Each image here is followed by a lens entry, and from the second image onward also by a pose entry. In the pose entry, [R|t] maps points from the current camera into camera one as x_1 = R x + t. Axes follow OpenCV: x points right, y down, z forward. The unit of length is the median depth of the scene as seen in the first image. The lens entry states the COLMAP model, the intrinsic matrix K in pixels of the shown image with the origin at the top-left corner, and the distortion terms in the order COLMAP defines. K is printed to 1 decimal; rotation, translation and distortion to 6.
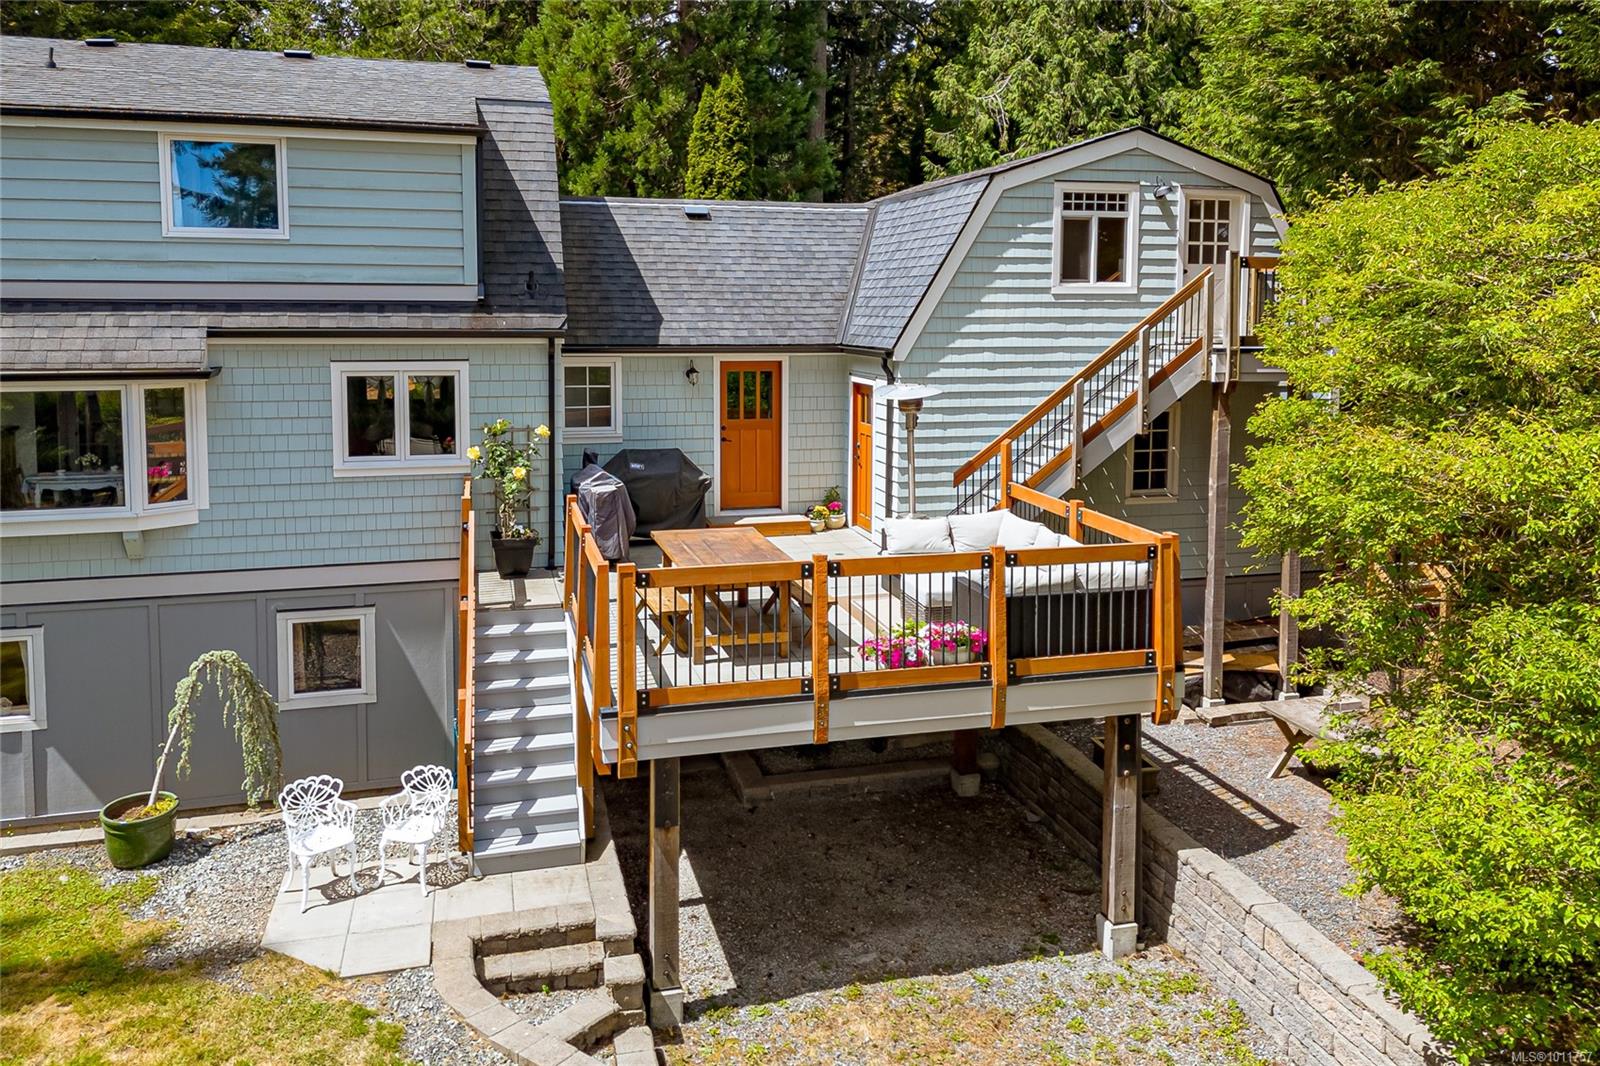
lens RADIAL K [[1169.6, 0, 794.3], [0, 1169.6, 419.5], [0, 0, 1]] dist [0.029160, -0.004627]
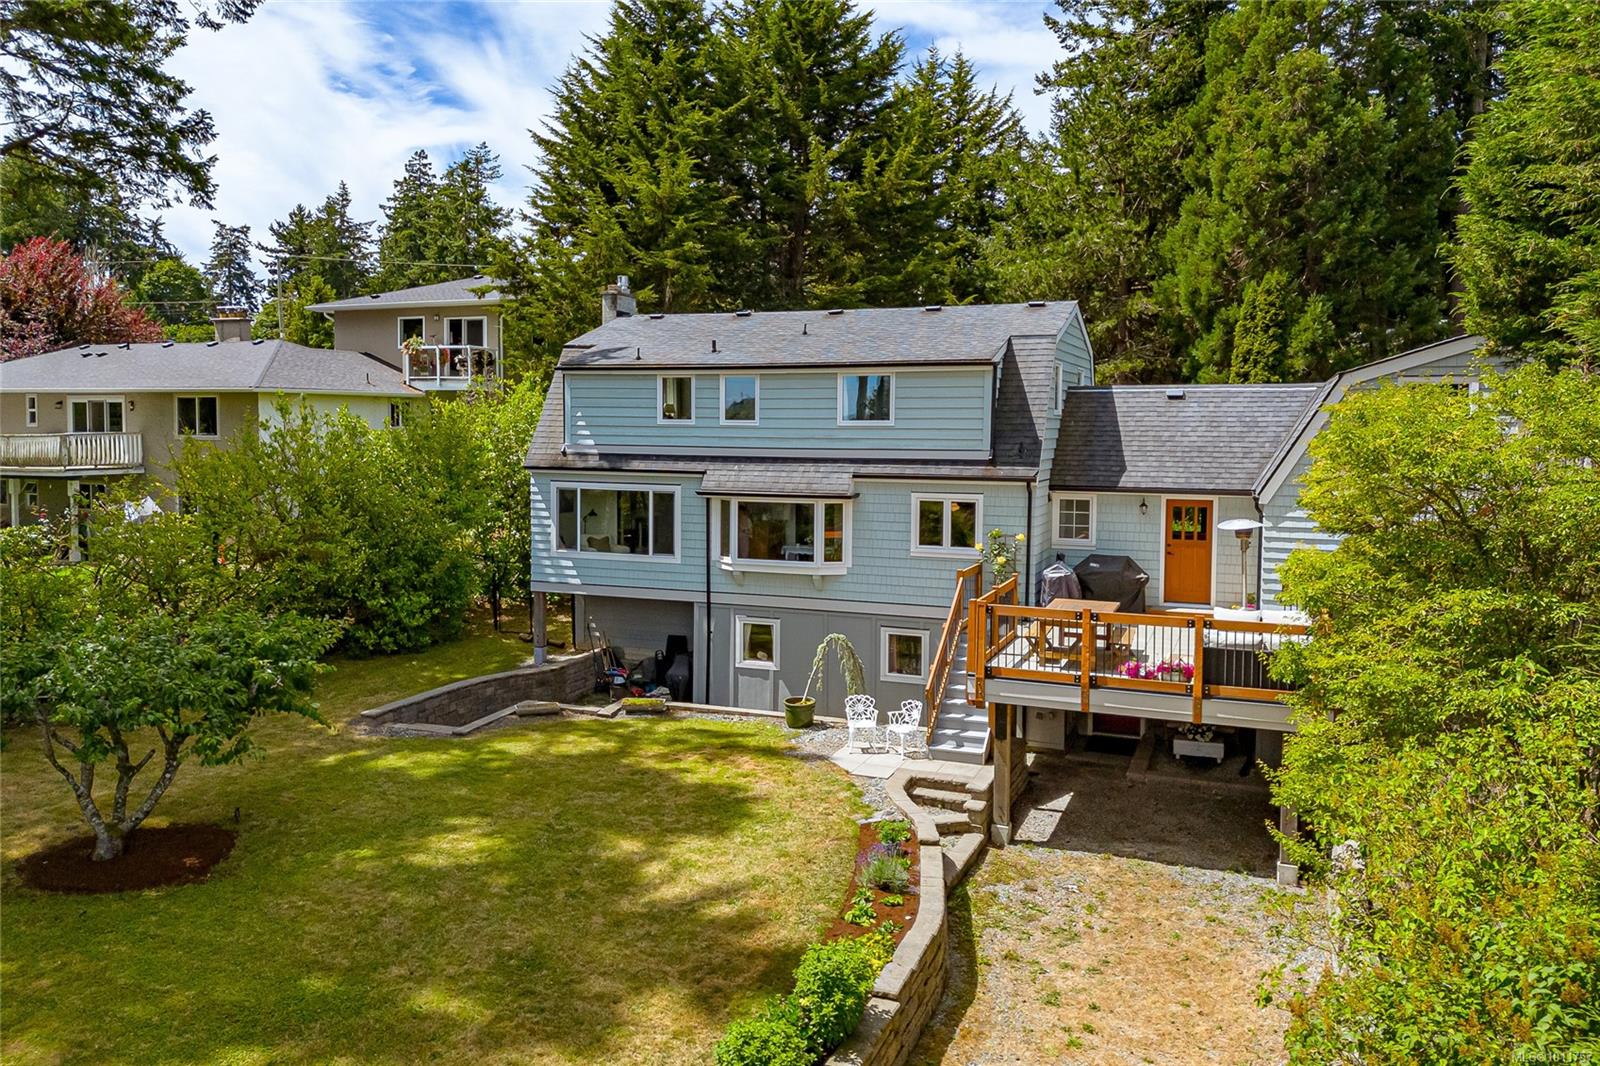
lens RADIAL K [[1177.2, 0, 800.0], [0, 1177.2, 533.0], [0, 0, 1]] dist [-0.072615, -0.002418]
pose [[0.792830, 0.054046, -0.607041, 0.574782], [-0.058244, 0.998220, 0.012803, 0.000770], [0.606653, 0.025205, 0.794567, -0.548853]]
